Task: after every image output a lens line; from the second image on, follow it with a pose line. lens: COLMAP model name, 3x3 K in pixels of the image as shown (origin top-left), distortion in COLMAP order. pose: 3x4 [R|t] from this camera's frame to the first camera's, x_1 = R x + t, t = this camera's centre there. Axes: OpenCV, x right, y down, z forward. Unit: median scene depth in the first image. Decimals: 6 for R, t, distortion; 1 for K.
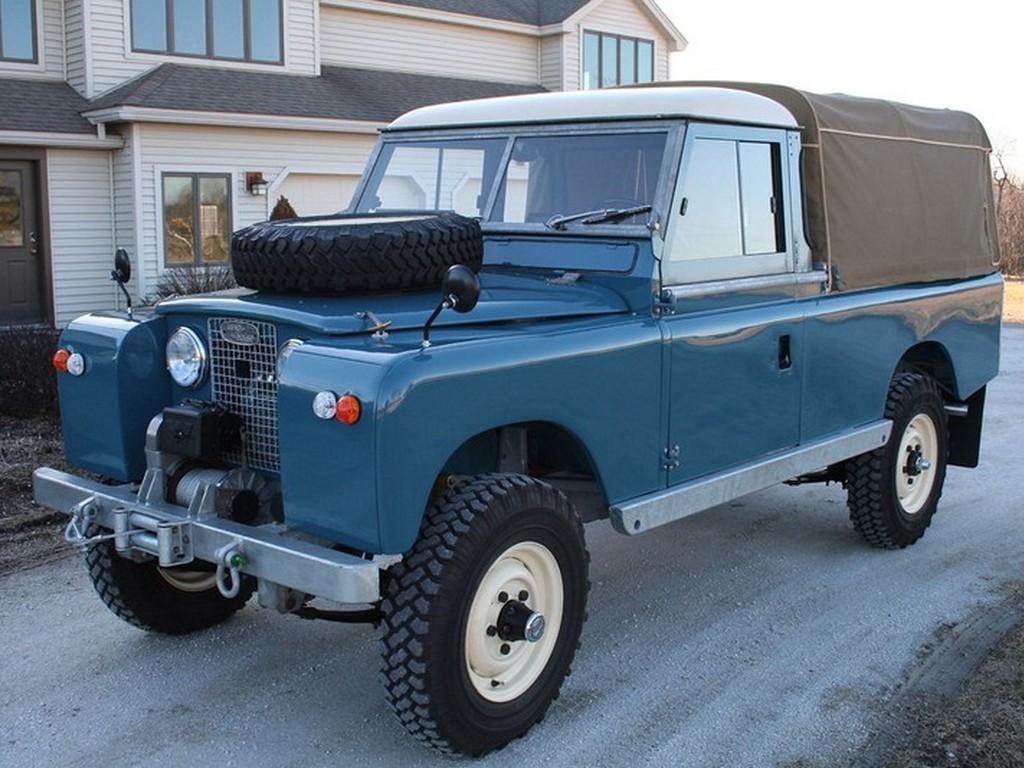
lens RADIAL K [[1194.6, 0, 512.0], [0, 1194.6, 384.0], [0, 0, 1]] dist [-0.073729, 0.014918]
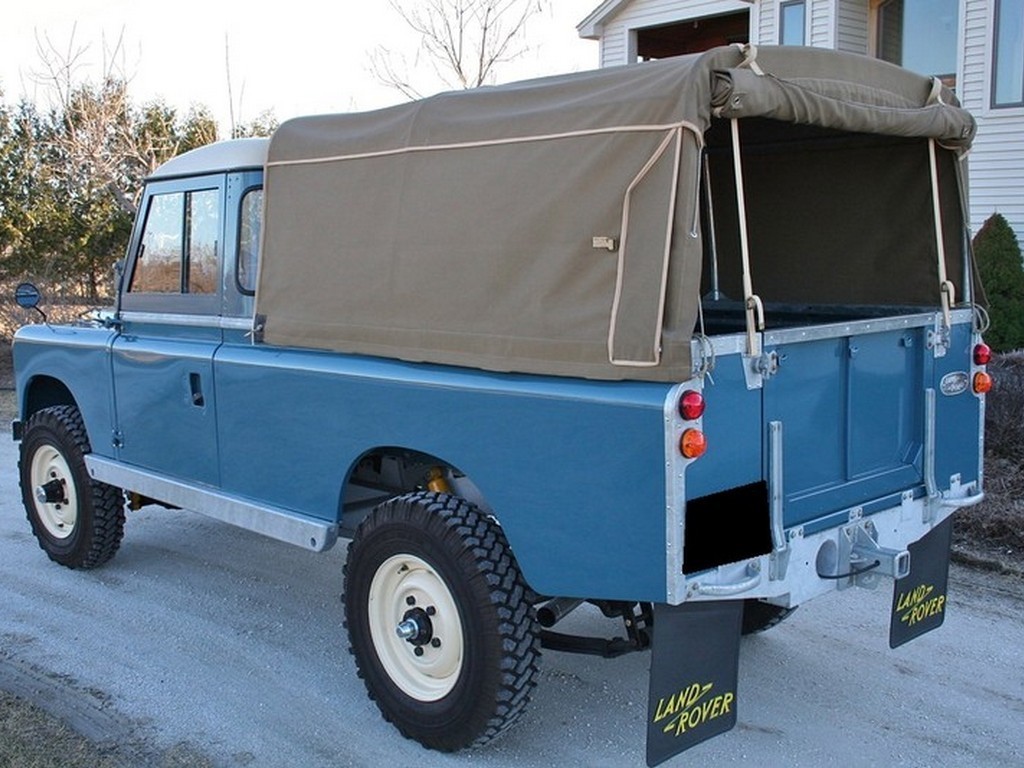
lens RADIAL K [[1194.6, 0, 512.0], [0, 1194.6, 384.0], [0, 0, 1]] dist [-0.073729, 0.014918]
pose [[-0.097782, 0.118238, -0.988159, 1.078534], [-0.136636, 0.981920, 0.131012, -0.180000], [0.985784, 0.147829, -0.079859, 1.187010]]
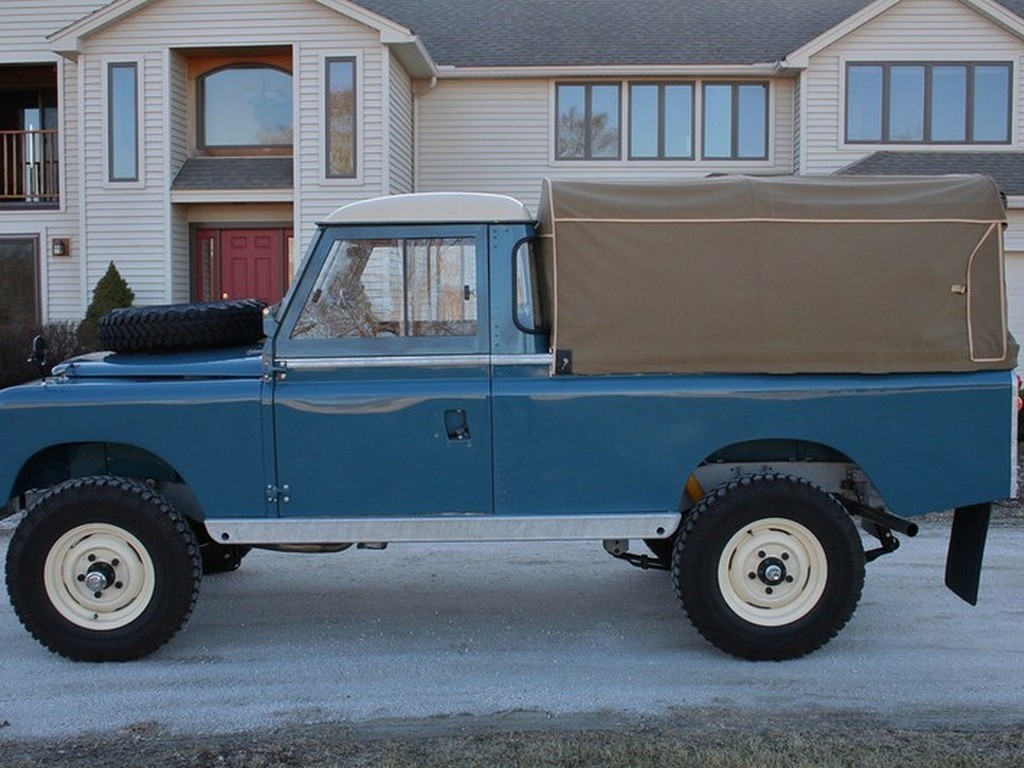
lens RADIAL K [[1152.2, 0, 529.7], [0, 1152.2, 382.0], [0, 0, 1]] dist [-0.097419, -0.002431]
pose [[0.675754, 0.058130, -0.734832, 0.929285], [-0.101410, 0.994738, -0.014567, -0.050400], [0.730118, 0.084363, 0.678093, 0.279427]]
